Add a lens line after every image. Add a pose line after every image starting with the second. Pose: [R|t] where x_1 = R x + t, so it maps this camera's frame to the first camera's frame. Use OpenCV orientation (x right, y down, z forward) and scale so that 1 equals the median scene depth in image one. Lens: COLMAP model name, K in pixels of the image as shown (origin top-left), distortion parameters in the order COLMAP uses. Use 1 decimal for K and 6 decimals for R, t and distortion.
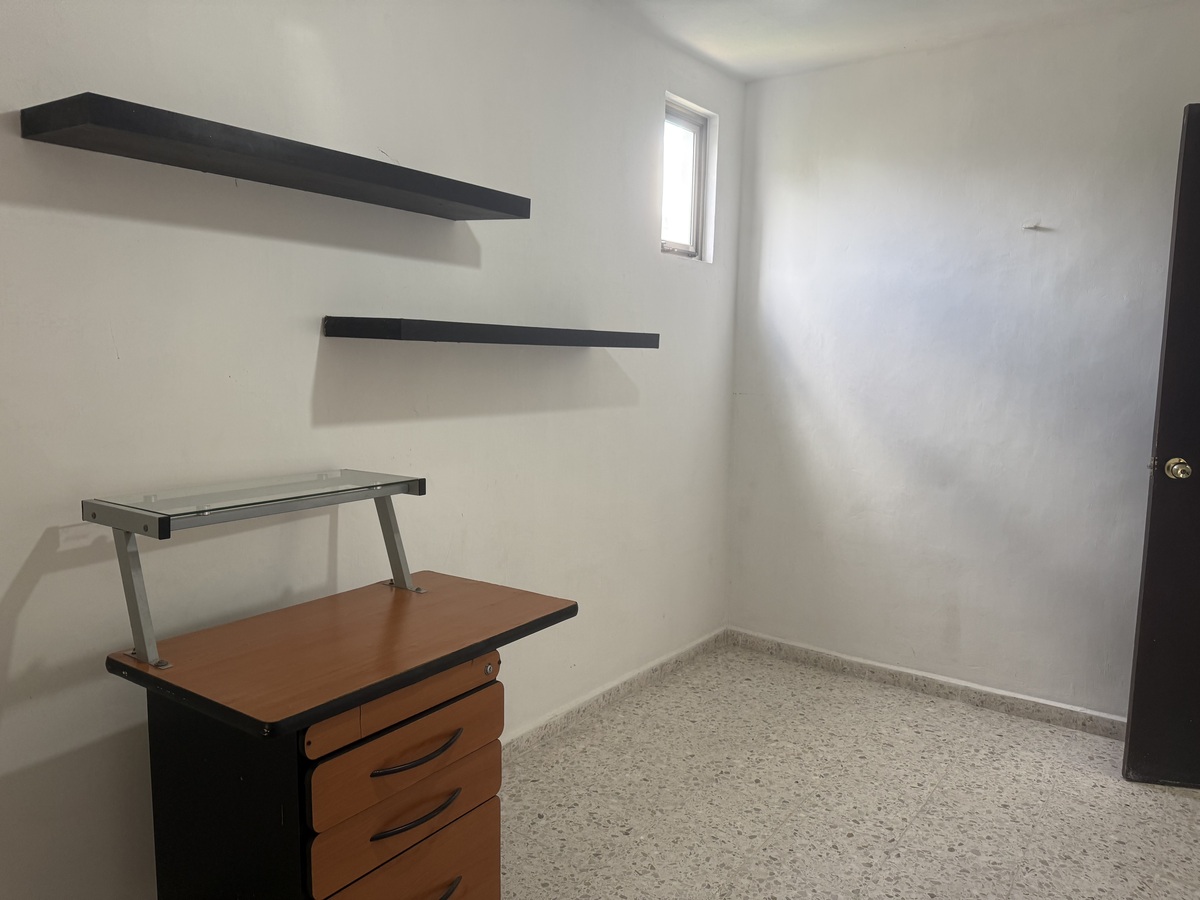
lens RADIAL K [[845.5, 0, 605.0], [0, 845.5, 450.7], [0, 0, 1]] dist [0.075738, -0.098731]
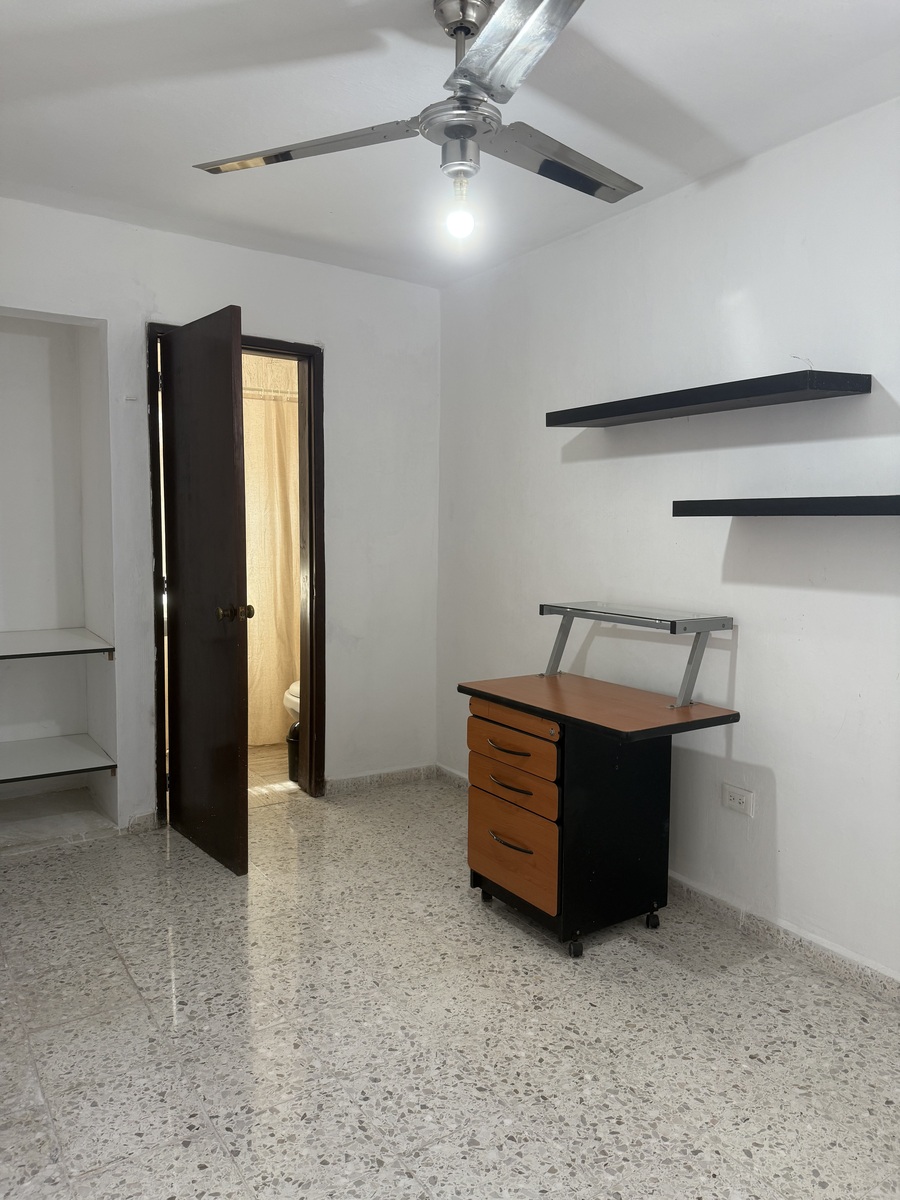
lens RADIAL K [[845.5, 0, 455.2], [0, 845.5, 599.6], [0, 0, 1]] dist [0.075738, -0.098731]
pose [[-0.339235, 0.067368, -0.938286, 1.031248], [-0.123117, 0.985673, 0.115283, -0.099823], [0.932610, 0.154627, -0.326080, 1.014173]]
